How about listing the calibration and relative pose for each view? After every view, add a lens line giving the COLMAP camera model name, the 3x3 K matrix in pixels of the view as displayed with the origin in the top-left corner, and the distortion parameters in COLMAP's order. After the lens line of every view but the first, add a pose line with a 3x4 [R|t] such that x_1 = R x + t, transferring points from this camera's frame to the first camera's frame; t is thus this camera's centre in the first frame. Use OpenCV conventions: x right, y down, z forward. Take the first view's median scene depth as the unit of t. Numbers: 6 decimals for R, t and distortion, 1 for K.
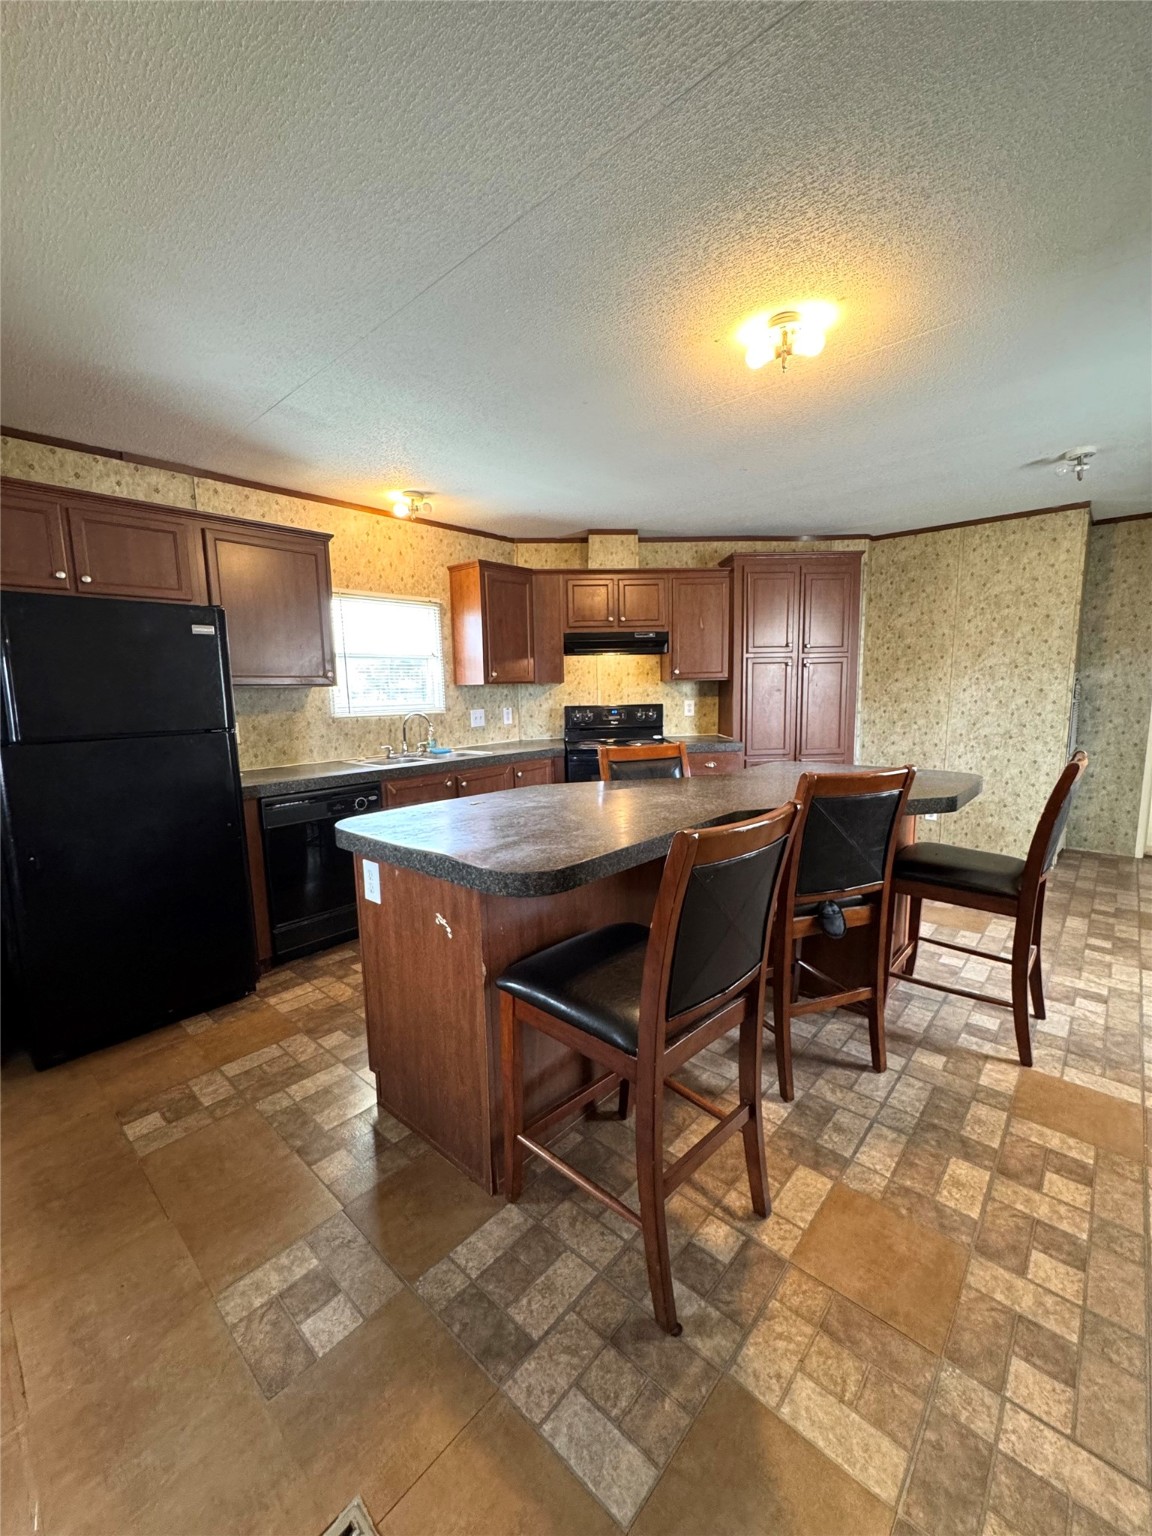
lens RADIAL K [[610.0, 0, 577.5], [0, 610.0, 767.7], [0, 0, 1]] dist [-0.002626, 0.000482]
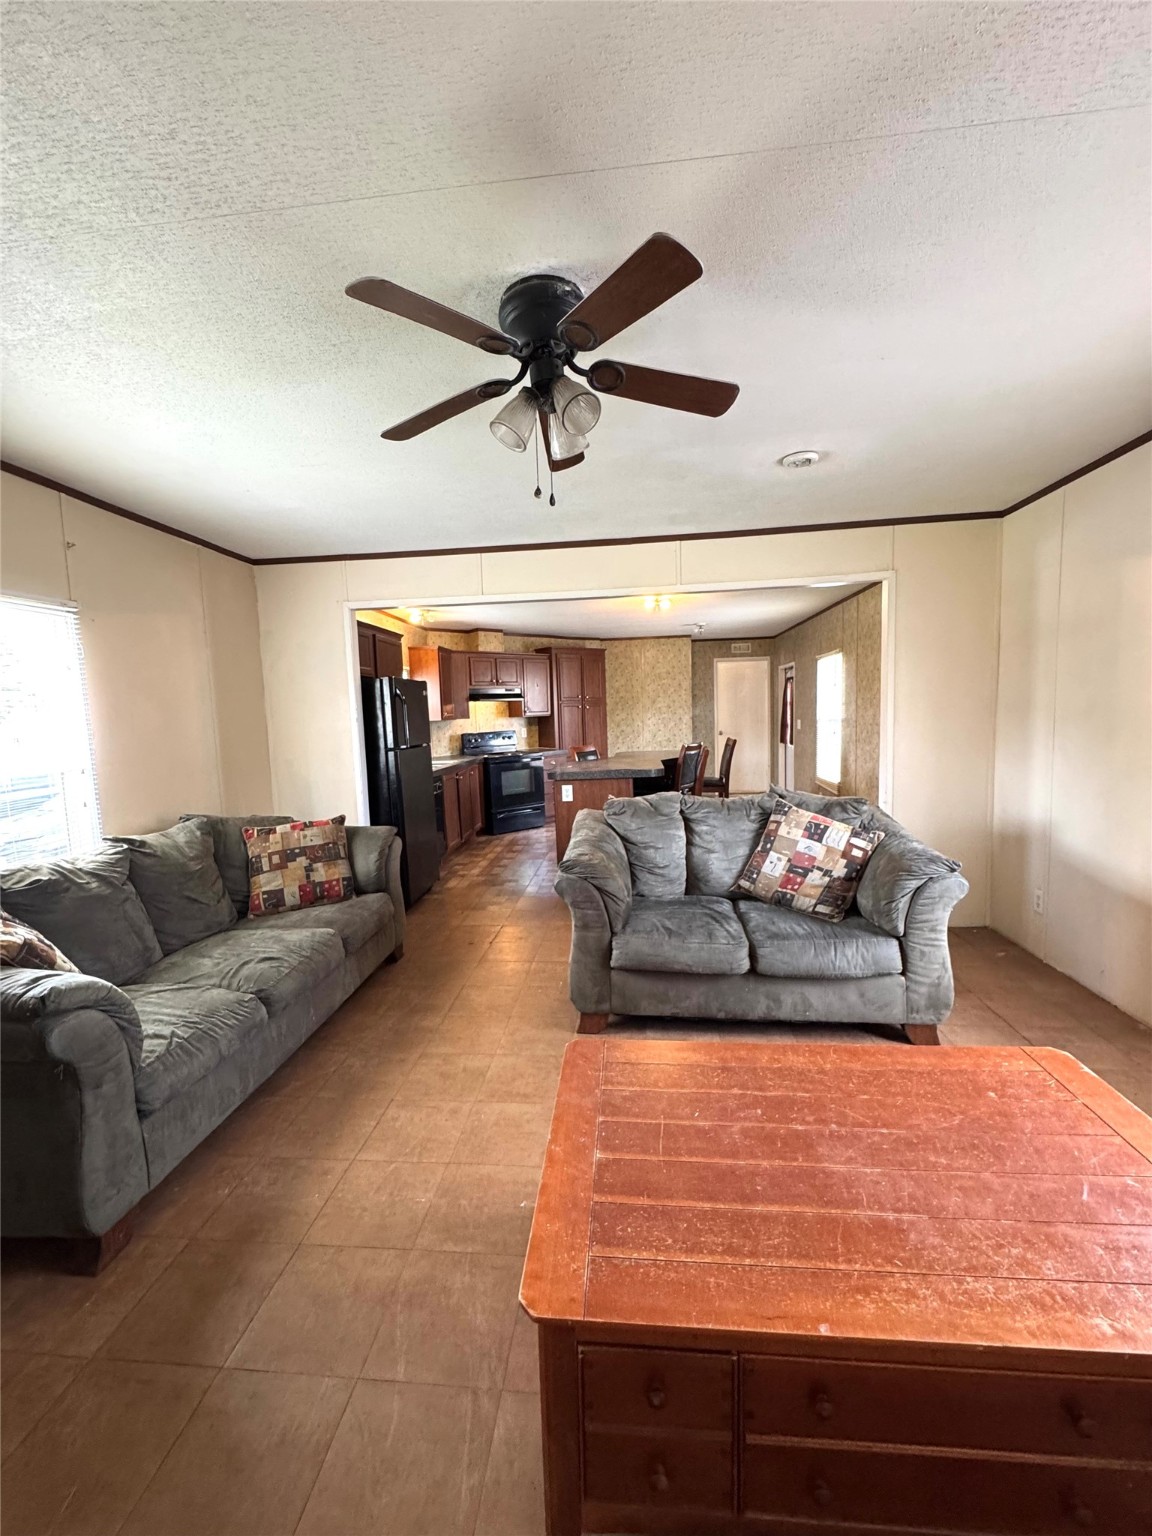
lens RADIAL K [[610.0, 0, 577.5], [0, 610.0, 767.7], [0, 0, 1]] dist [-0.002626, 0.000482]
pose [[0.805221, -0.064245, 0.589484, -0.785749], [0.097963, 0.994866, -0.025389, 0.062082], [-0.584827, 0.078191, 0.807381, -0.493886]]
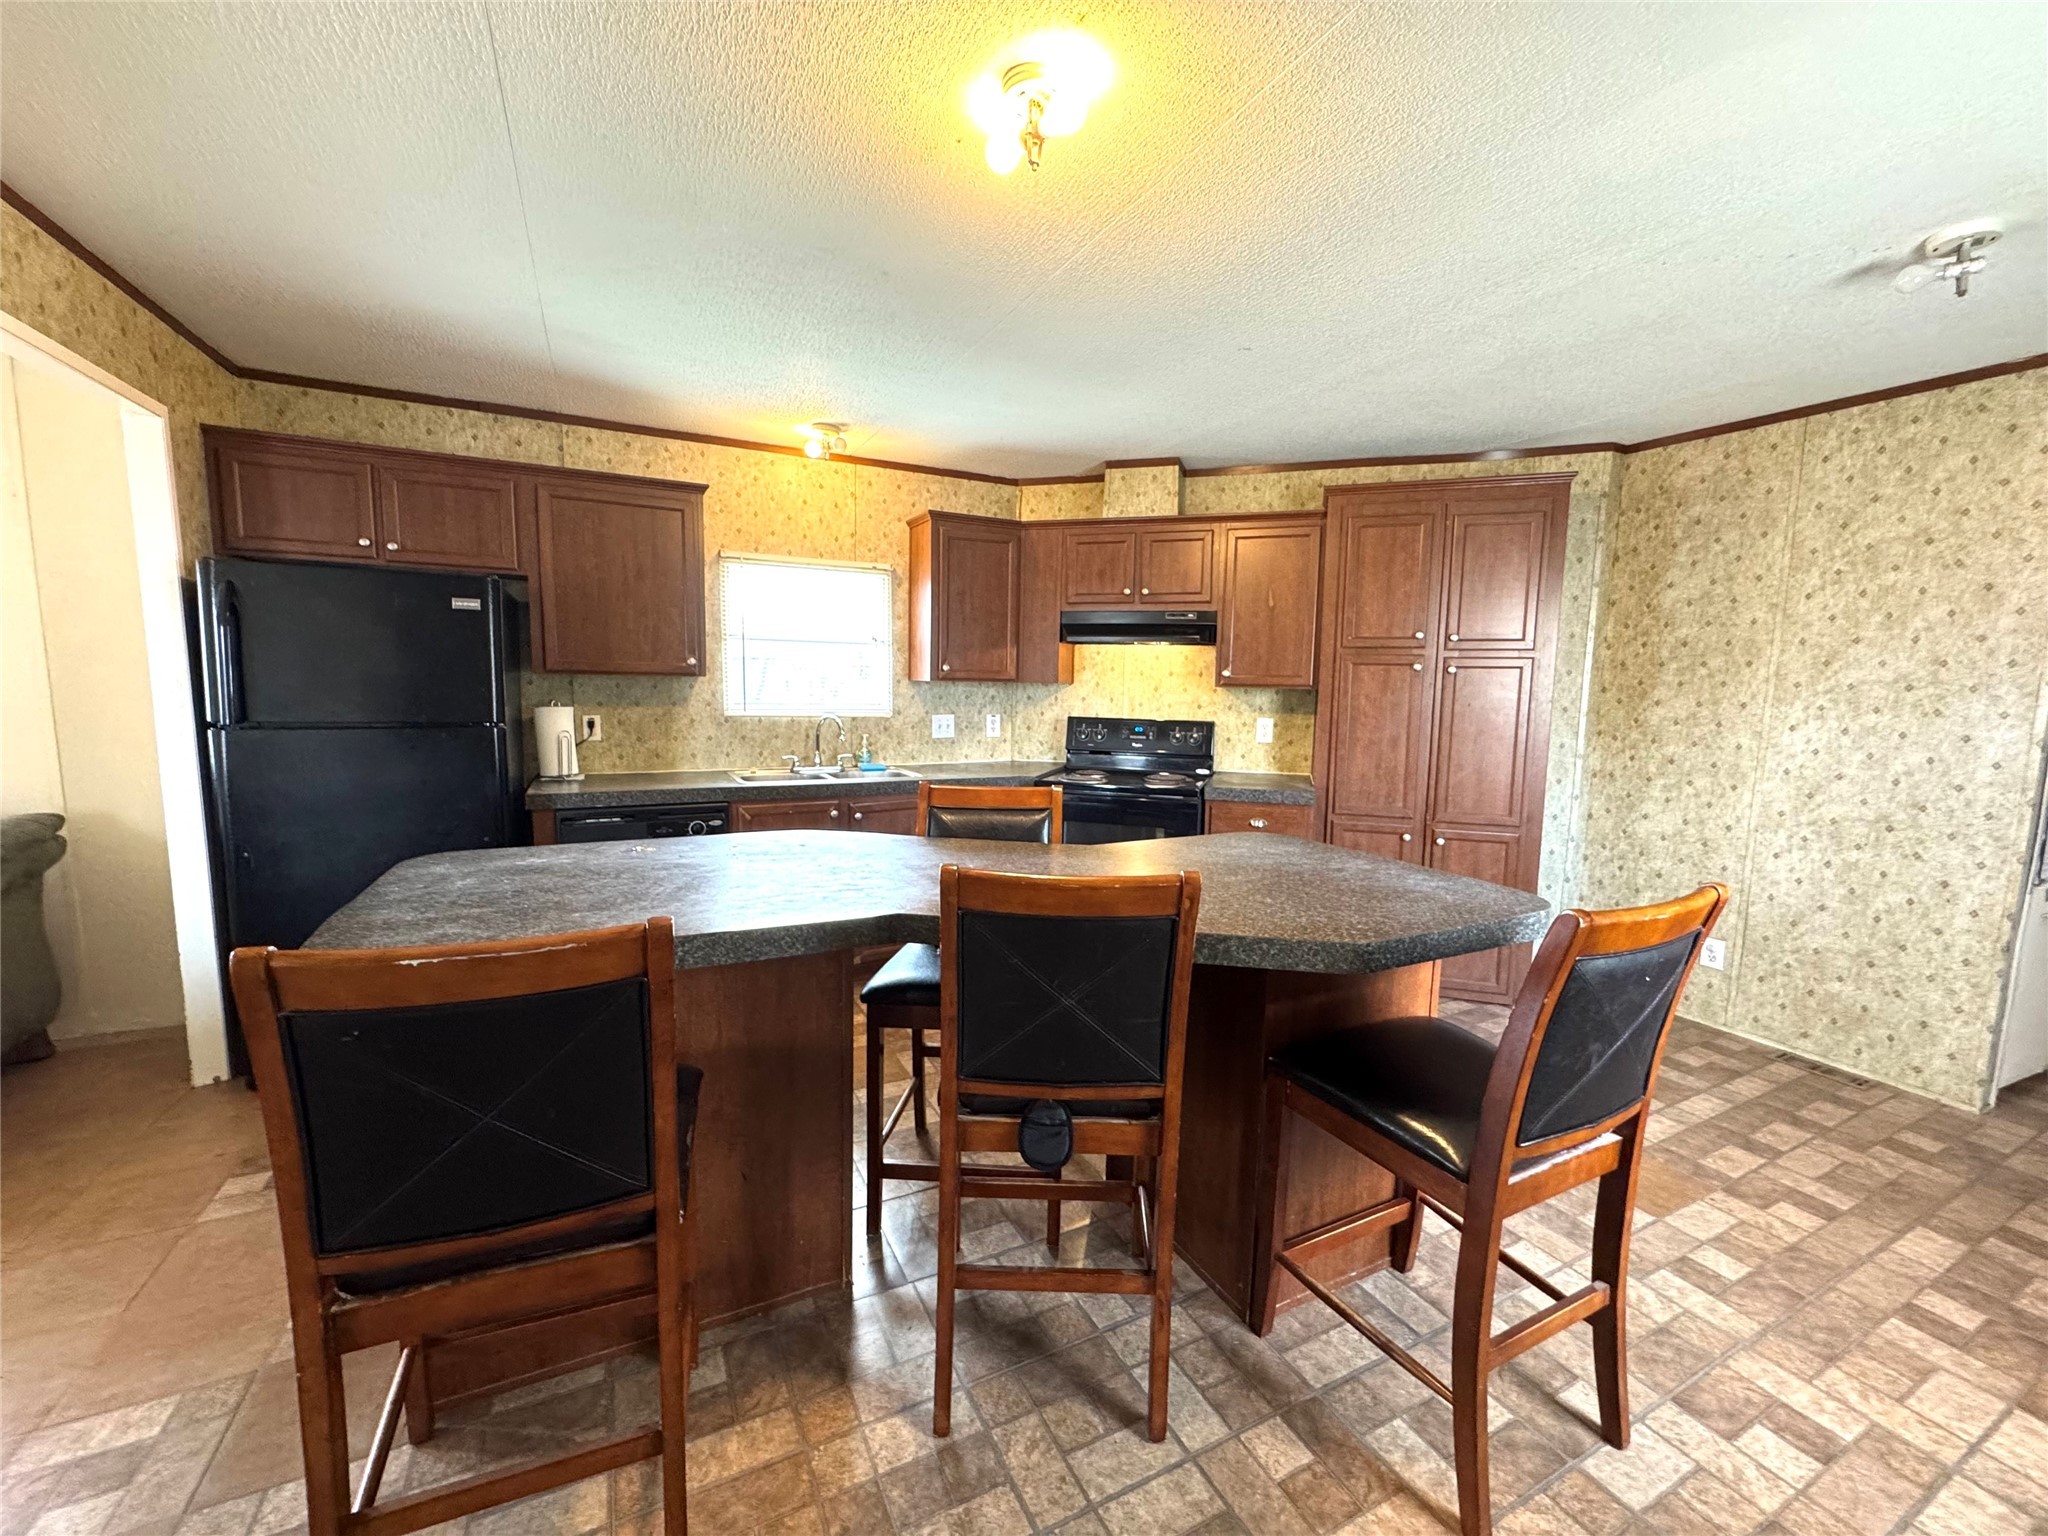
lens RADIAL K [[813.4, 0, 1029.2], [0, 813.4, 765.6], [0, 0, 1]] dist [-0.002626, 0.000482]
pose [[0.932310, 0.076764, -0.353418, 0.289480], [-0.086704, 0.996158, -0.012354, -0.032578], [0.351112, 0.042161, 0.935384, 0.133060]]
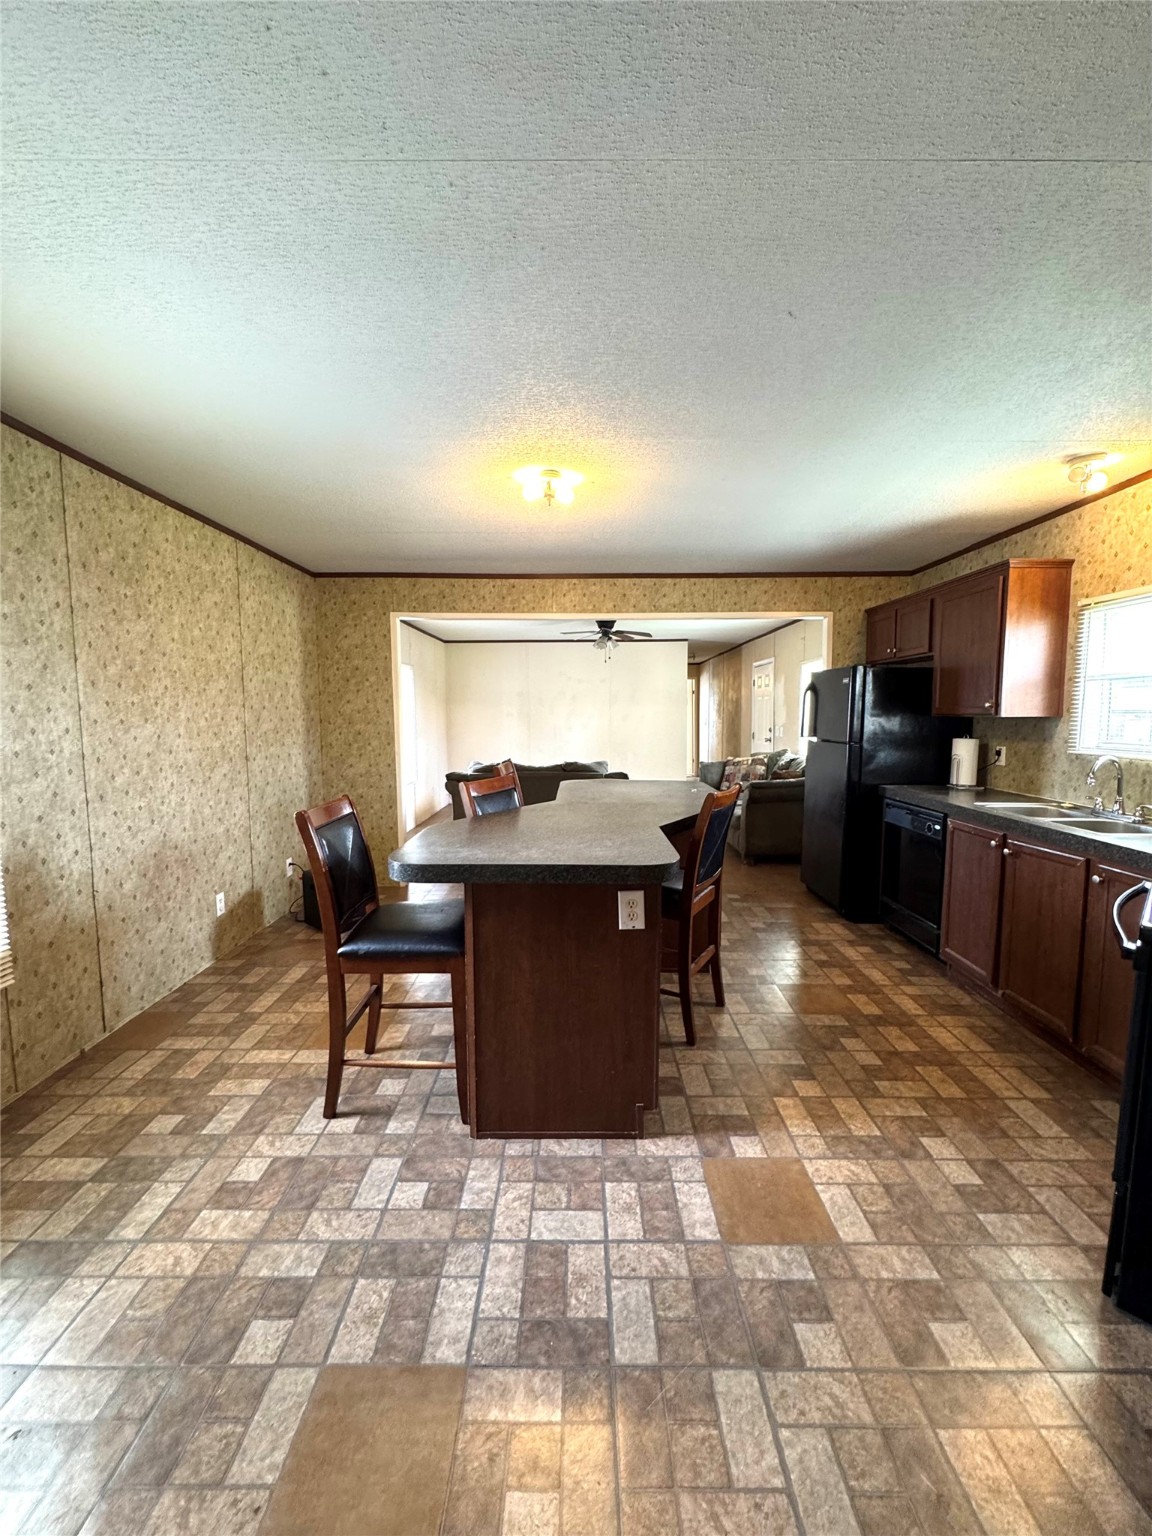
lens RADIAL K [[610.0, 0, 577.5], [0, 610.0, 767.7], [0, 0, 1]] dist [-0.002626, 0.000482]
pose [[-0.744842, 0.080178, -0.662406, 0.573800], [-0.073537, 0.976843, 0.200925, -0.153289], [0.663176, 0.198369, -0.721698, 0.979185]]
